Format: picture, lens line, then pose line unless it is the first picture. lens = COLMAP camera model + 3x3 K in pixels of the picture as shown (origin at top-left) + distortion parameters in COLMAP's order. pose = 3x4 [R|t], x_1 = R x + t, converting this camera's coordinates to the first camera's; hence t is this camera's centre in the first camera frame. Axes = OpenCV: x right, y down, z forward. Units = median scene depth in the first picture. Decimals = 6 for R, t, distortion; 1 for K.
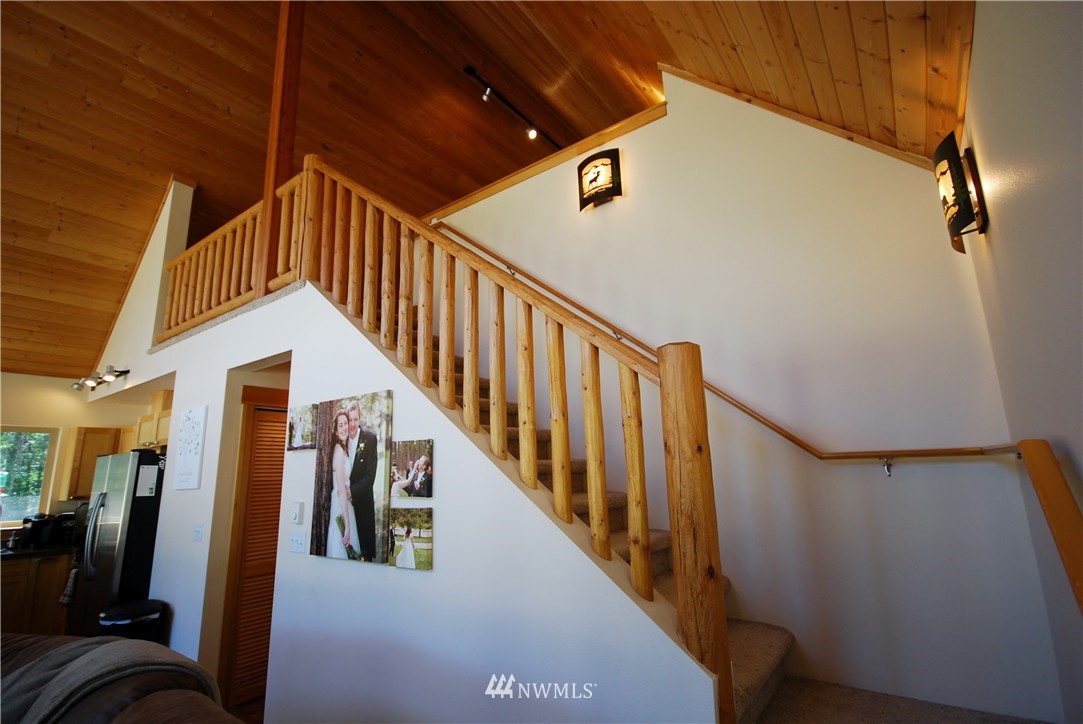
lens RADIAL K [[513.7, 0, 541.5], [0, 513.7, 362.0], [0, 0, 1]] dist [-0.000985, -0.000462]
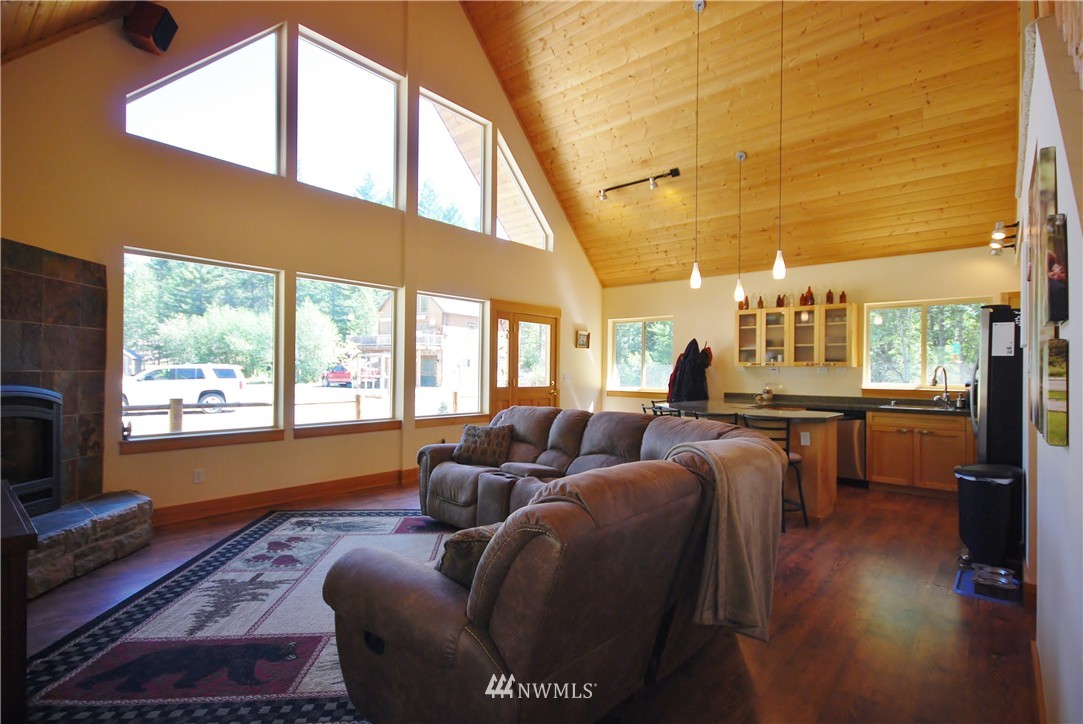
lens RADIAL K [[532.9, 0, 544.7], [0, 532.9, 366.8], [0, 0, 1]] dist [0.018703, -0.009681]
pose [[-0.070625, 0.020180, -0.997299, 0.334868], [0.203681, 0.979022, 0.005386, 0.167958], [0.976487, -0.202751, -0.073254, 0.424910]]
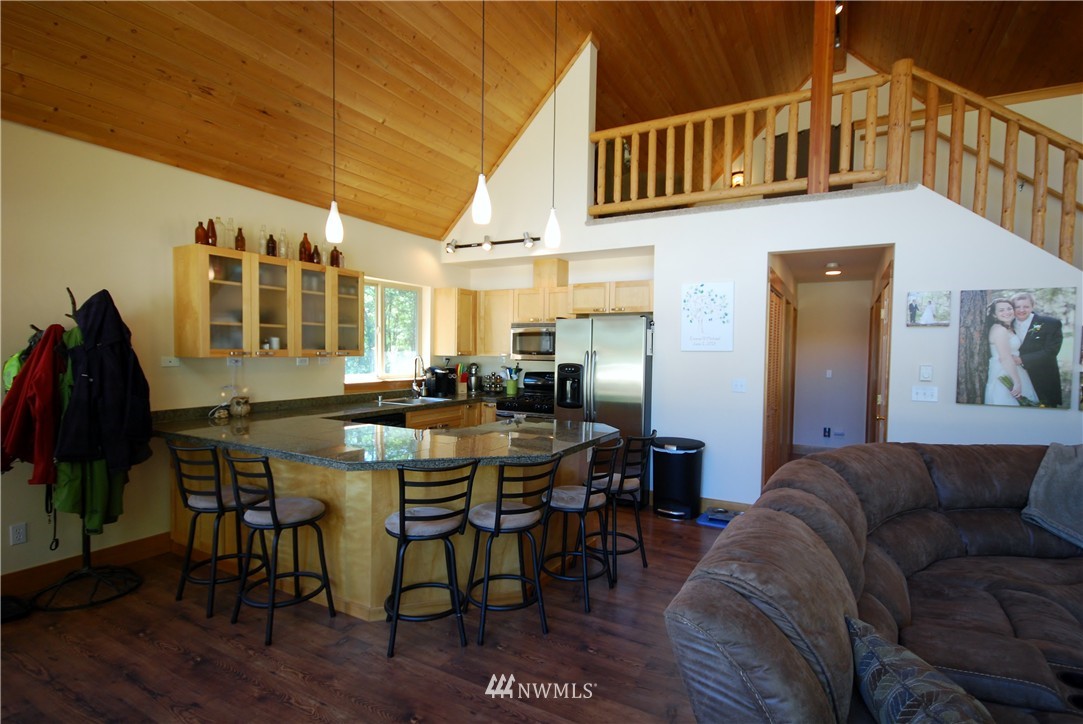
lens RADIAL K [[532.9, 0, 544.7], [0, 532.9, 366.8], [0, 0, 1]] dist [0.018703, -0.009681]
pose [[0.991025, 0.039973, 0.127559, -1.751203], [-0.069954, 0.968233, 0.240067, 0.014910], [-0.113911, -0.246835, 0.962339, -0.235028]]
